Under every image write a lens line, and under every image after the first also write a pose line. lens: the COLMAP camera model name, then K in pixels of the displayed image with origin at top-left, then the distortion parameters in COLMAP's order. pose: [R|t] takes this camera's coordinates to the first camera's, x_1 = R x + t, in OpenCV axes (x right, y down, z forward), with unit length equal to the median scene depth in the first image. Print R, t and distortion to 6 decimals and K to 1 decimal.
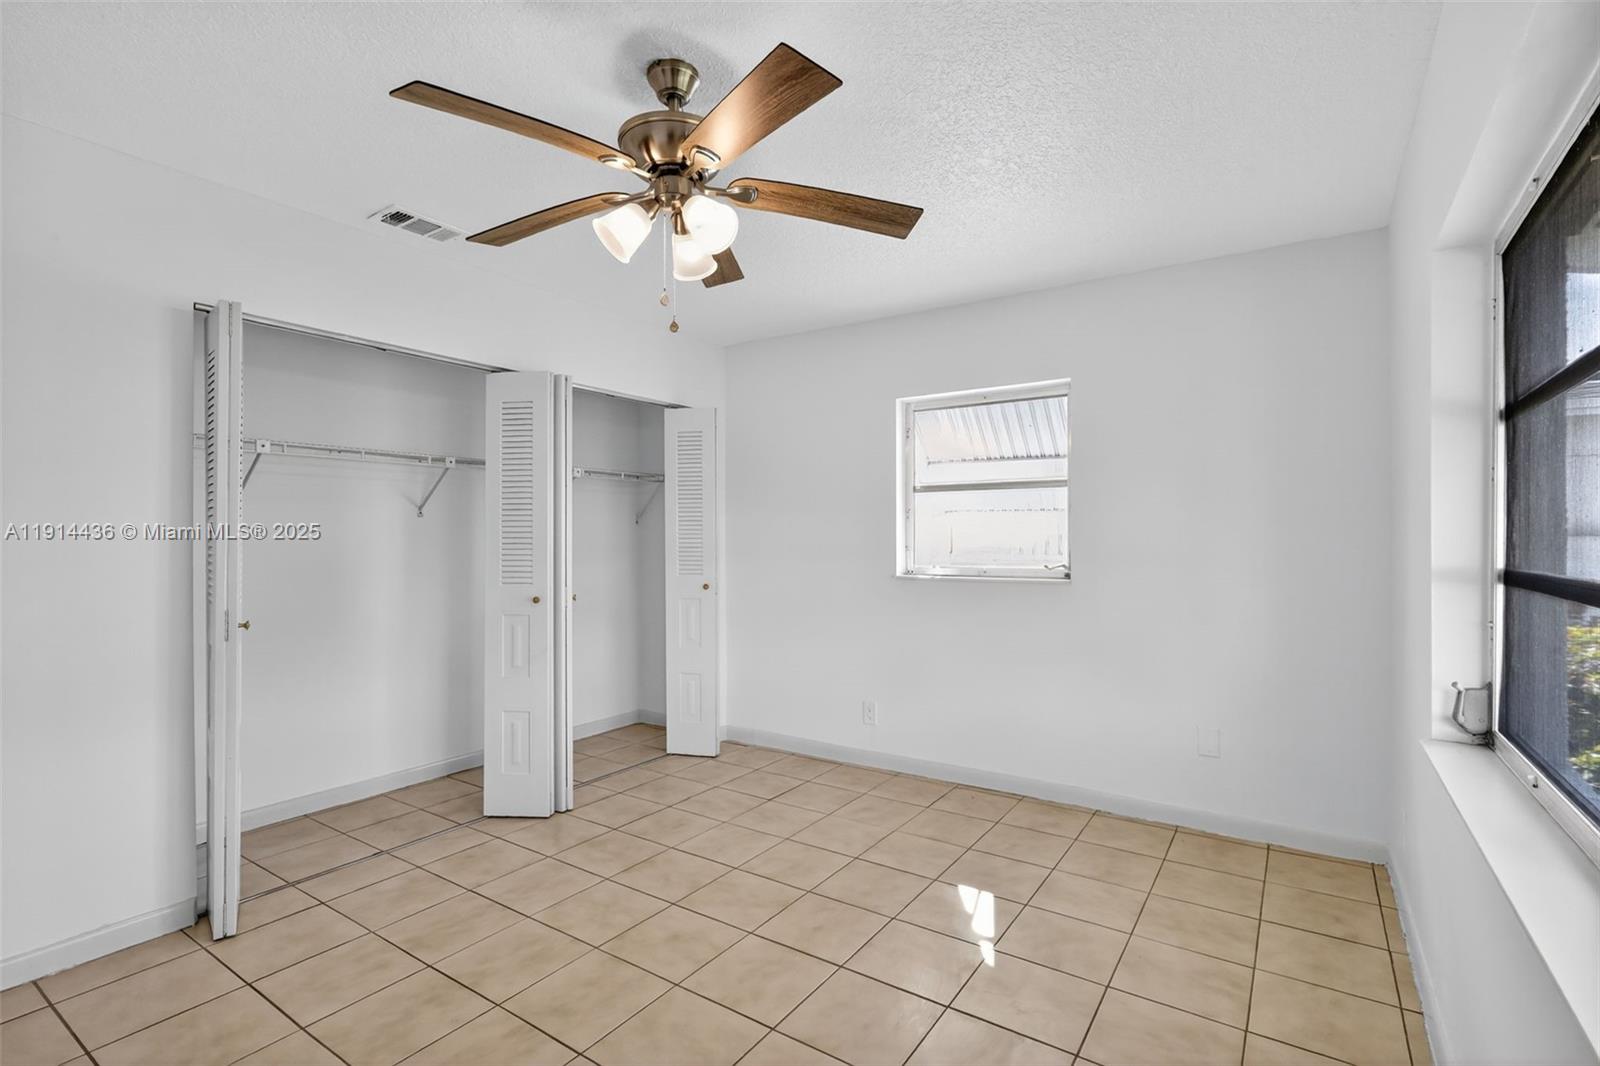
lens RADIAL K [[750.0, 0, 797.7], [0, 750.0, 534.4], [0, 0, 1]] dist [-0.000100, 0.001323]
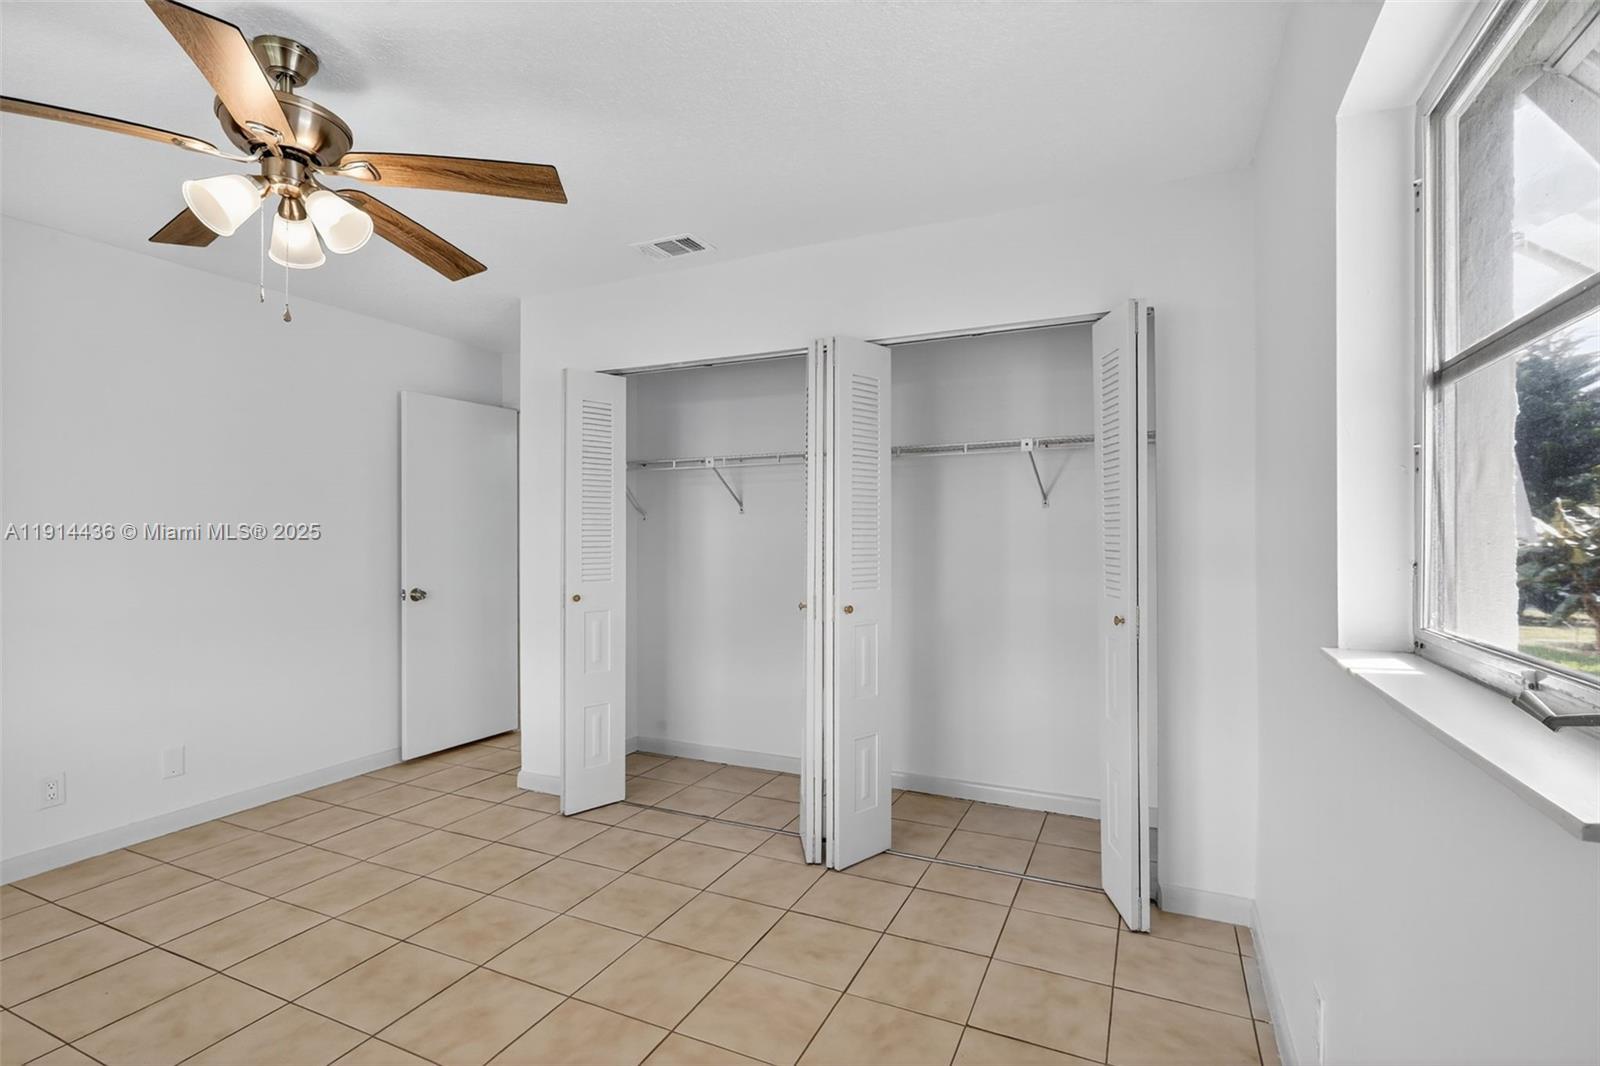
lens RADIAL K [[750.0, 0, 799.5], [0, 750.0, 538.1], [0, 0, 1]] dist [-0.000100, 0.001323]
pose [[0.159245, 0.006545, -0.987217, 0.567381], [0.007890, 0.999938, 0.007902, 0.001559], [0.987208, -0.009048, 0.159183, 0.967395]]
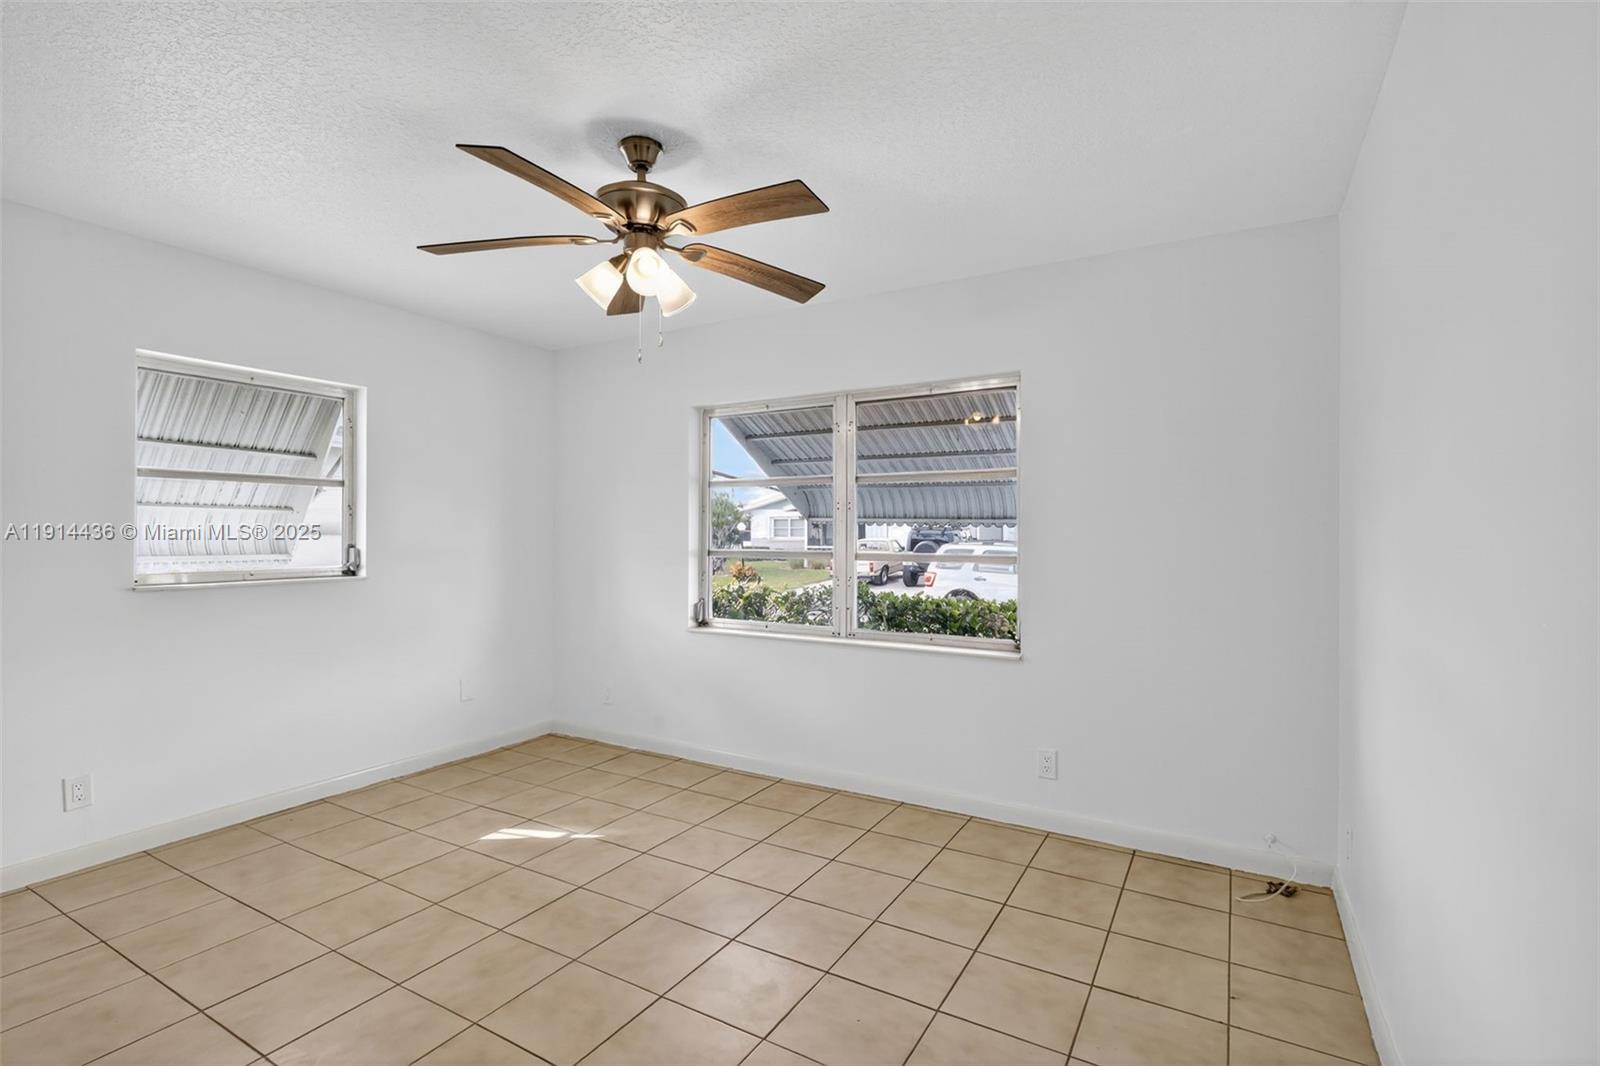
lens RADIAL K [[750.0, 0, 799.8], [0, 750.0, 534.7], [0, 0, 1]] dist [-0.000100, 0.001323]
pose [[-0.077337, 0.005795, 0.996988, -0.876674], [-0.004704, 0.999970, -0.006177, 0.006229], [-0.996994, -0.005167, -0.077307, 0.544720]]
